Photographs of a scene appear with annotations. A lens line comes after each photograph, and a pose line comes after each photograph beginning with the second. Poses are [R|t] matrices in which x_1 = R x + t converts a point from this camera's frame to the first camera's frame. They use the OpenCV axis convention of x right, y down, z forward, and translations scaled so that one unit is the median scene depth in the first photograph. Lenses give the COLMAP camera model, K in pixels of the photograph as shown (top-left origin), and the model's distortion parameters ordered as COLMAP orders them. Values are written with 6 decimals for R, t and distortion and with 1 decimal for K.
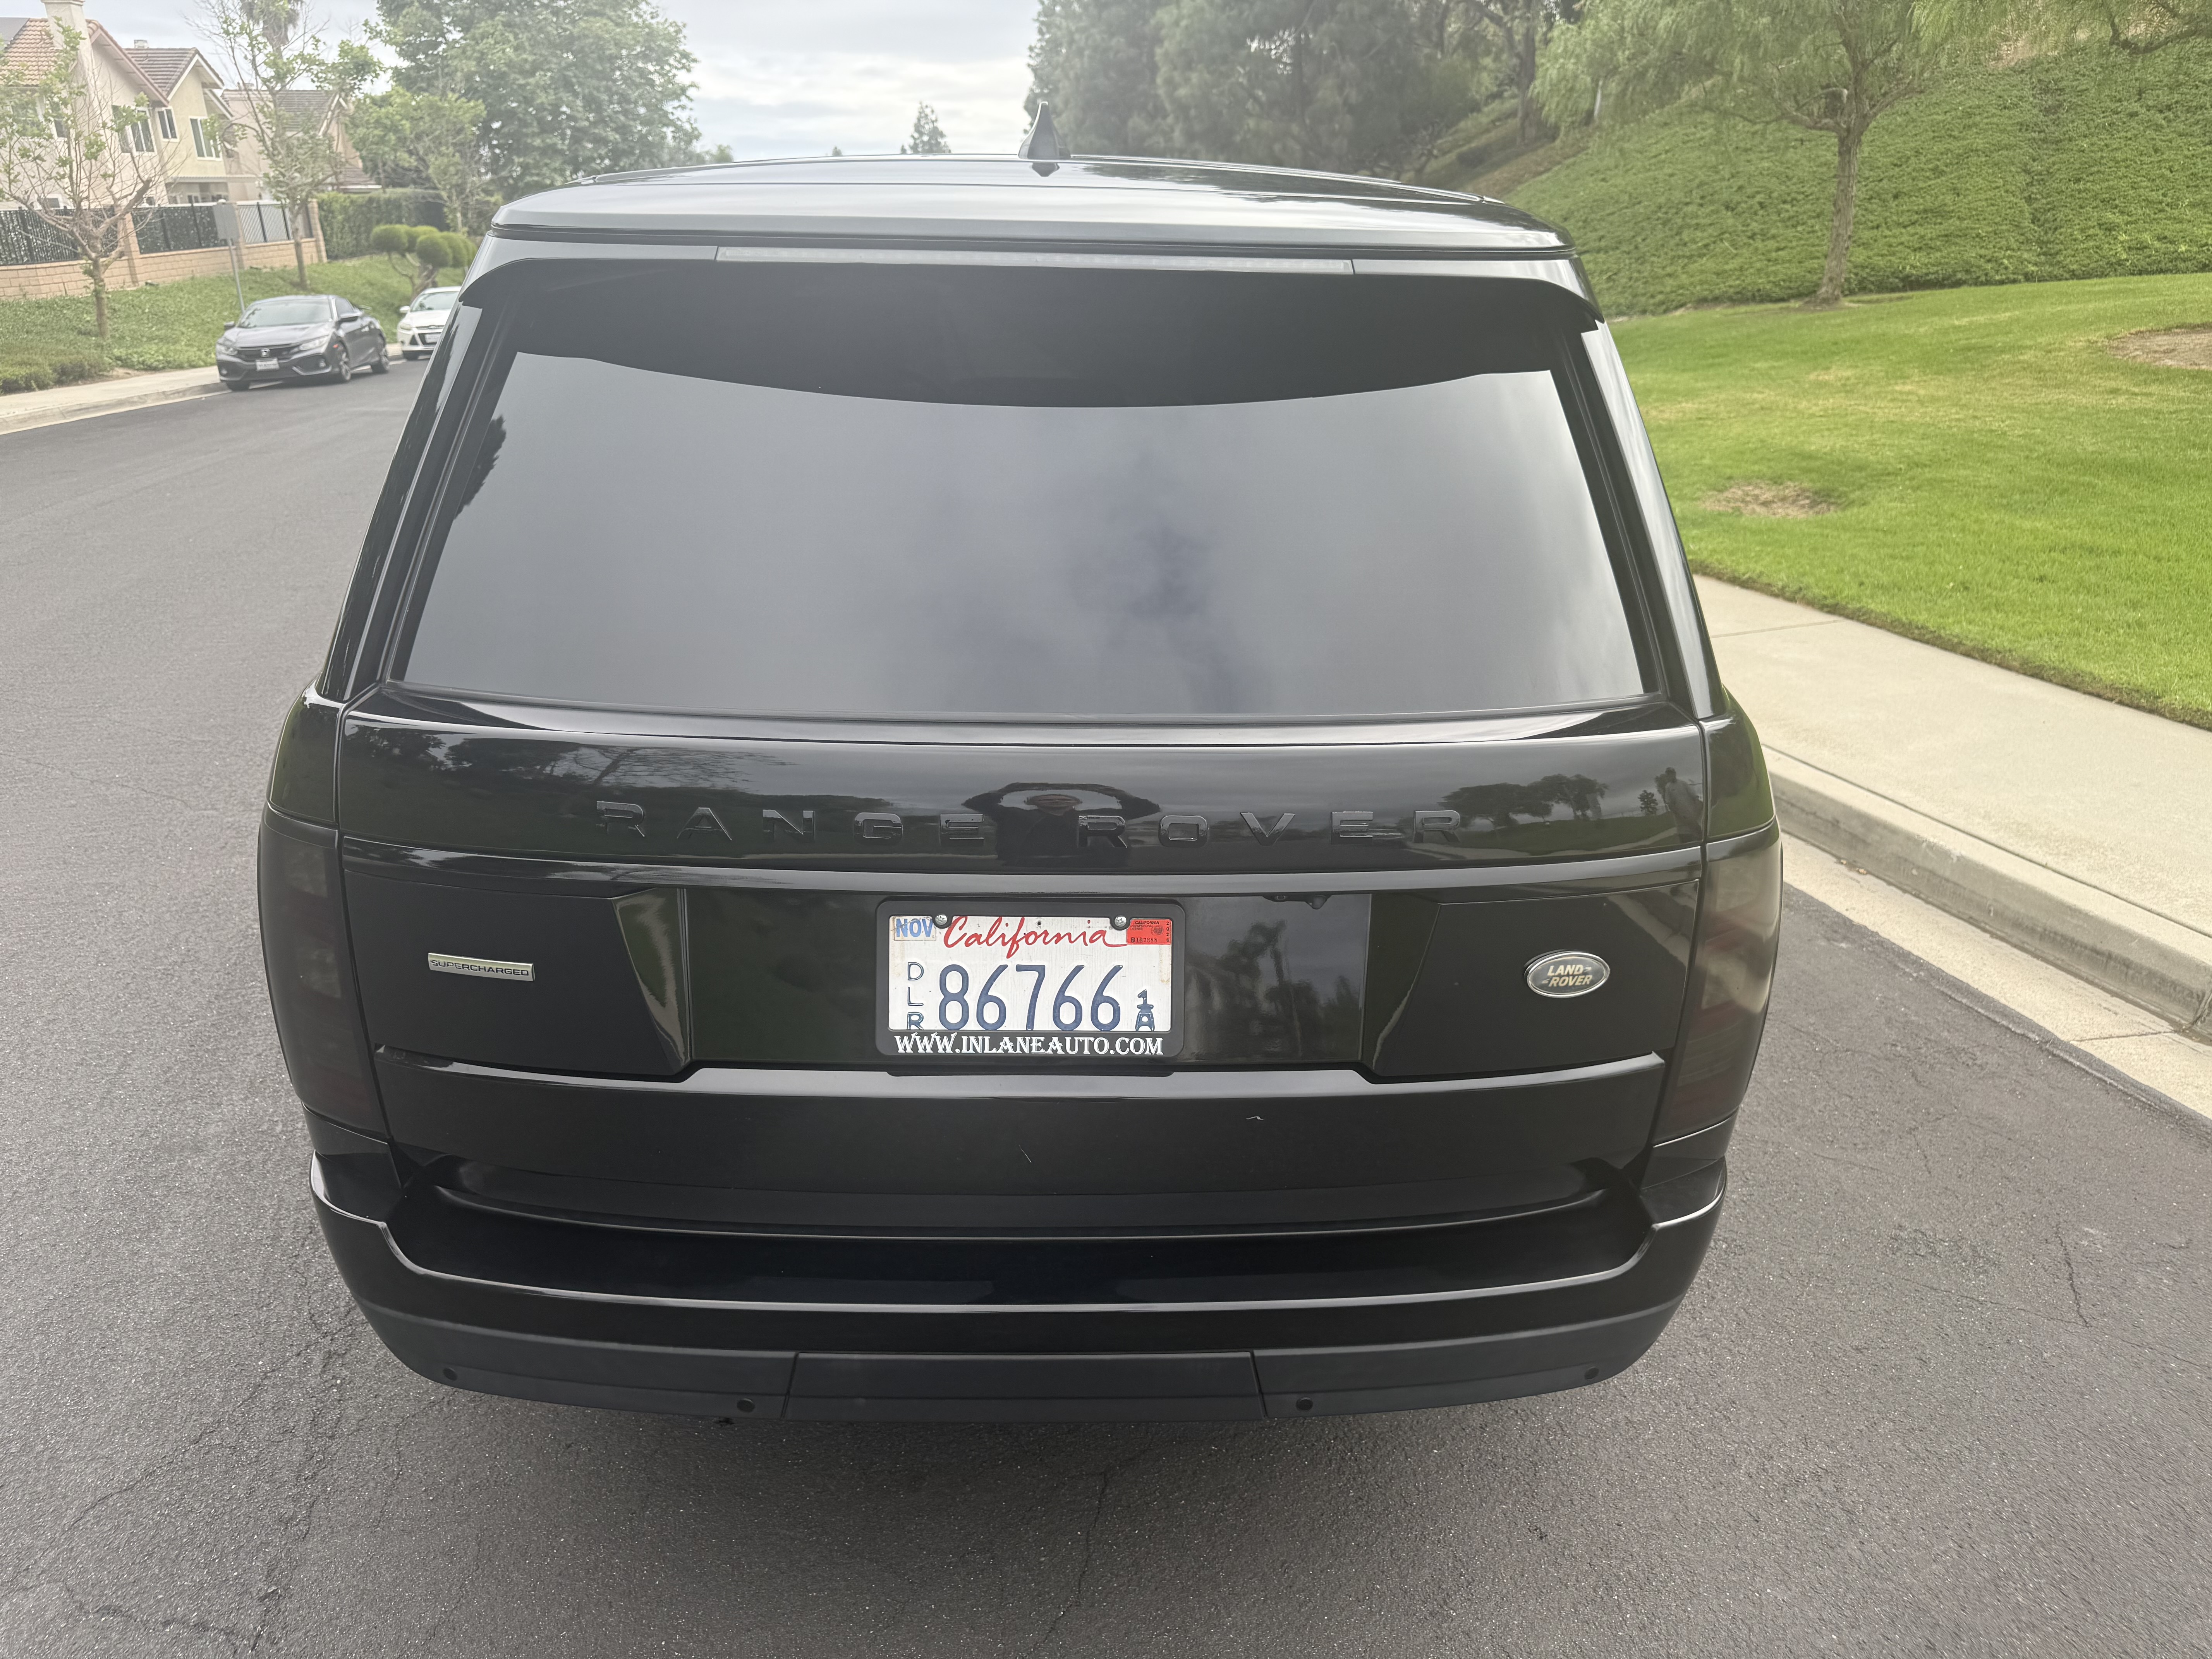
lens RADIAL K [[1541.1, 0, 1098.7], [0, 1541.1, 815.5], [0, 0, 1]] dist [0.000027, -0.002371]
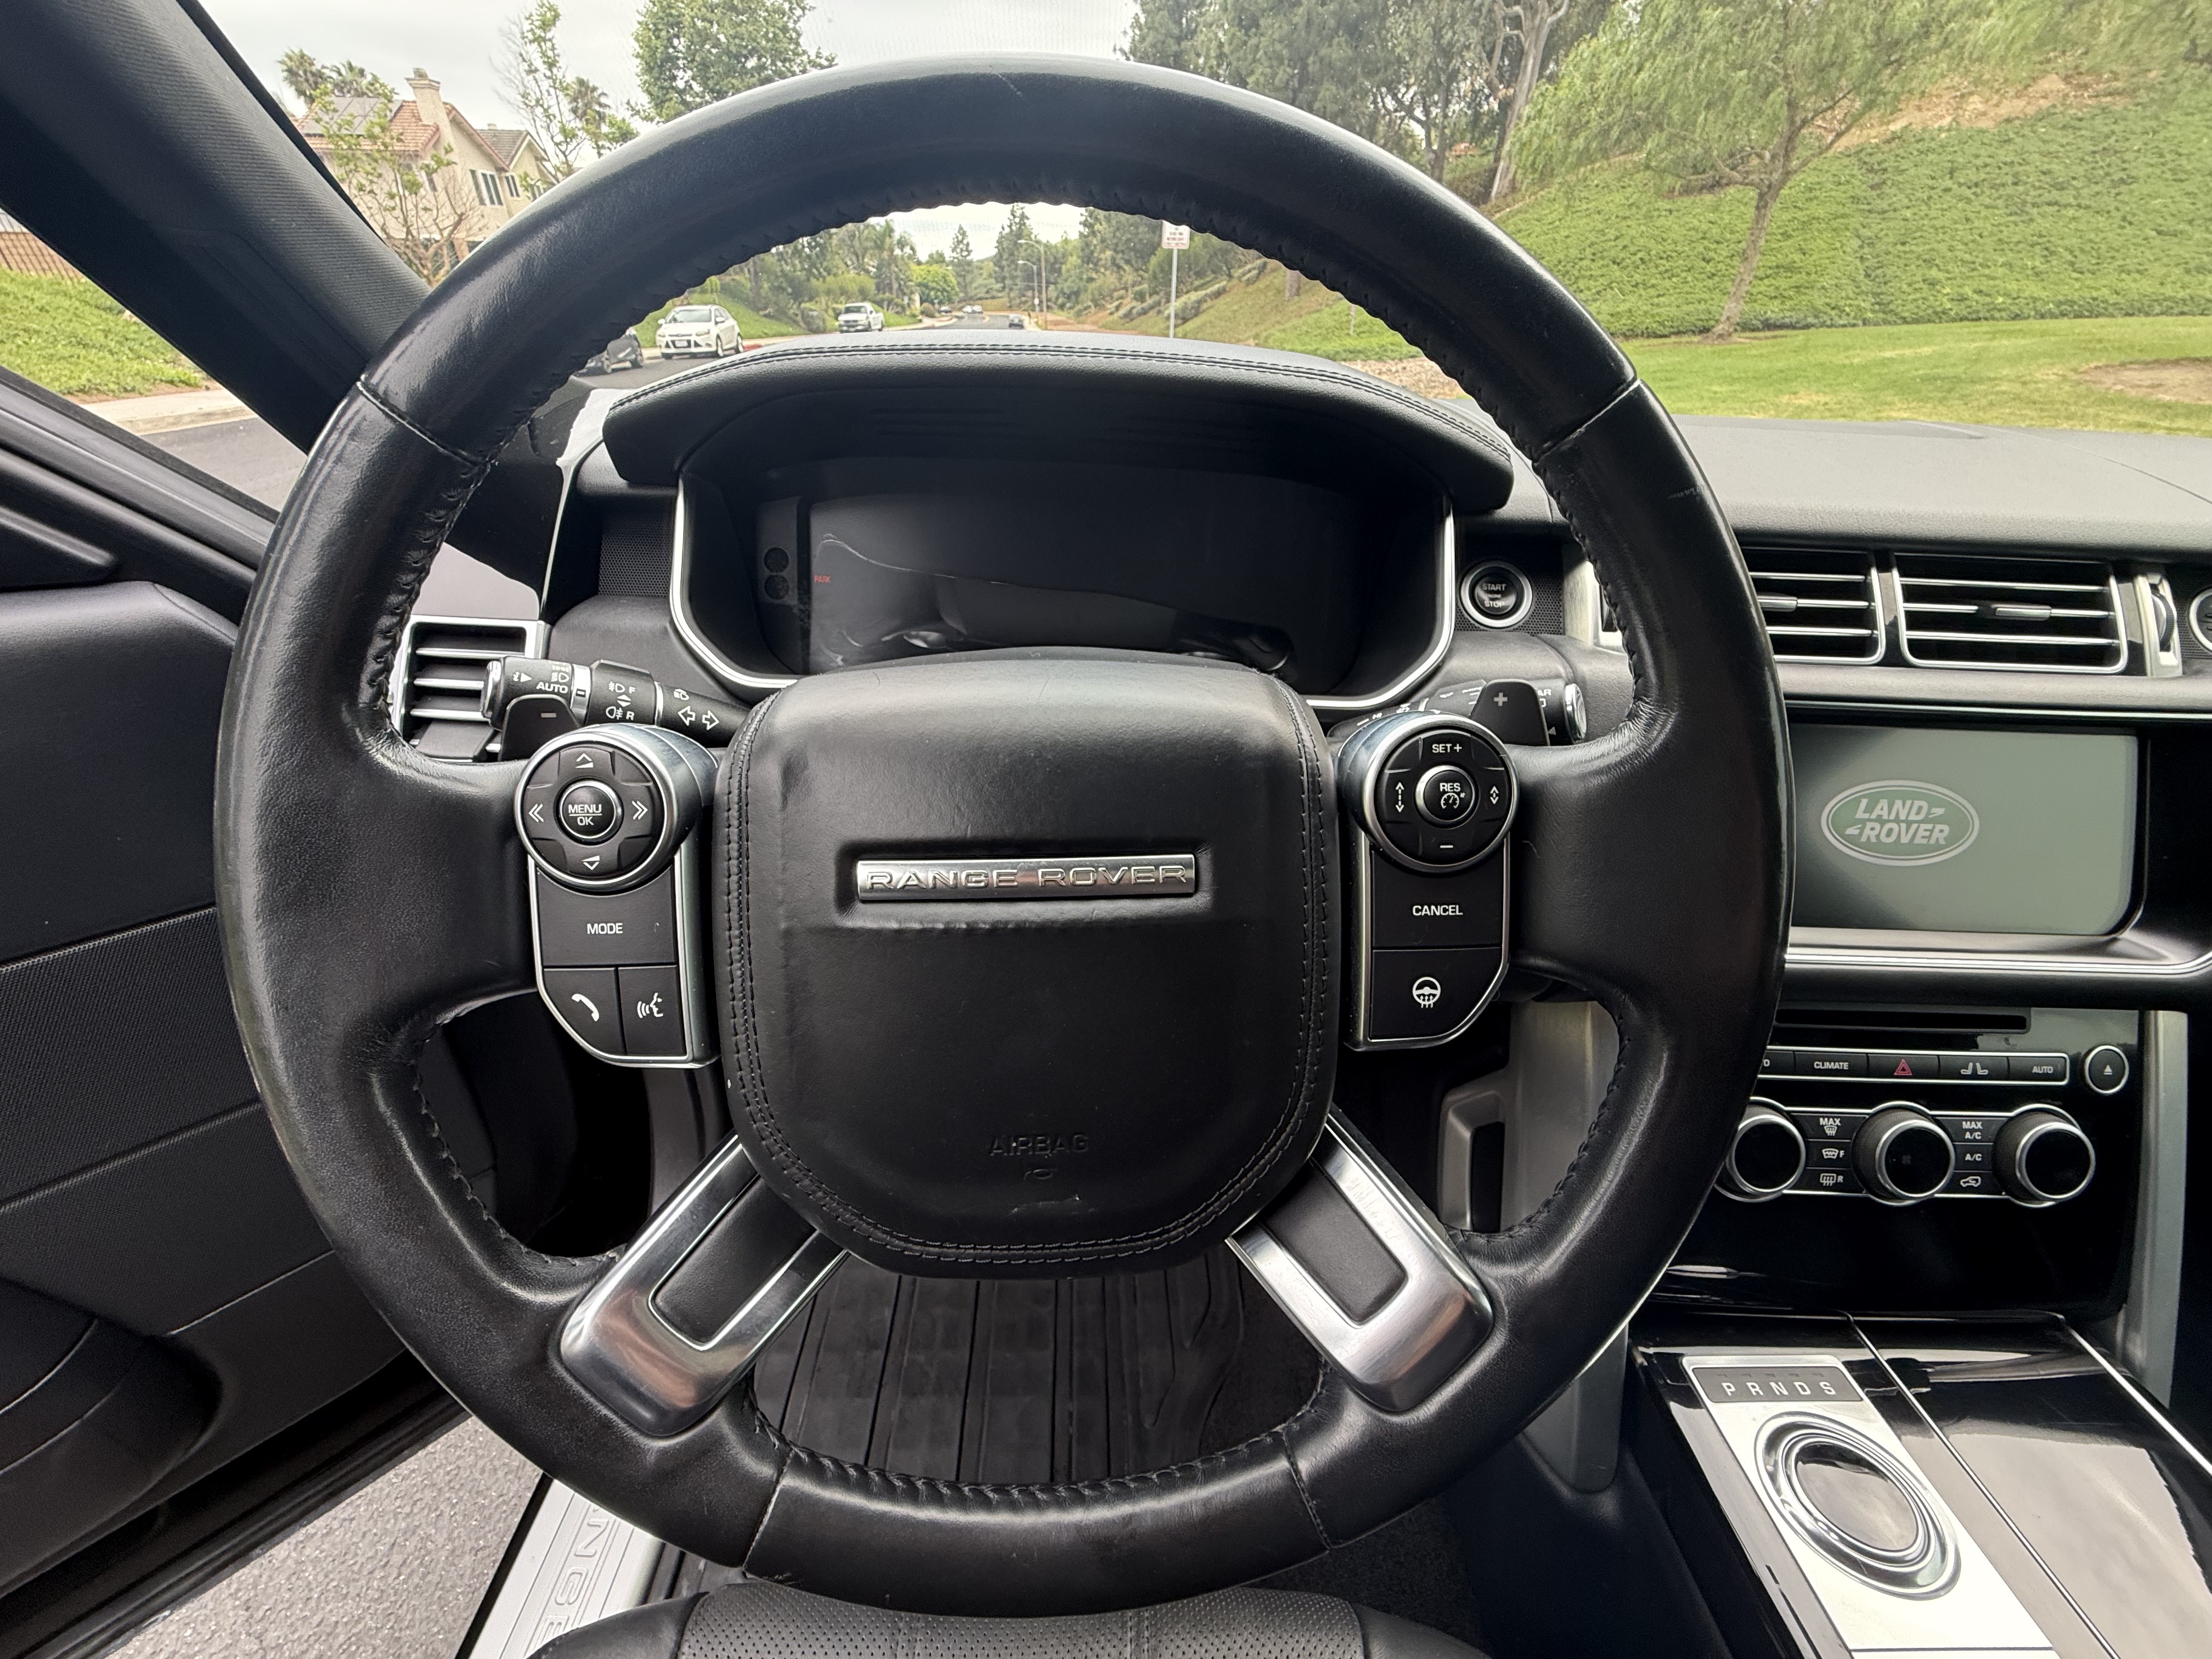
lens RADIAL K [[877.7, 0, 1109.2], [0, 877.7, 835.5], [0, 0, 1]] dist [-0.003461, 0.000615]
pose [[0.999621, 0.027488, -0.001560, -0.021436], [-0.026650, 0.980273, 0.195843, -0.043855], [0.006913, -0.195727, 0.980634, 0.156753]]
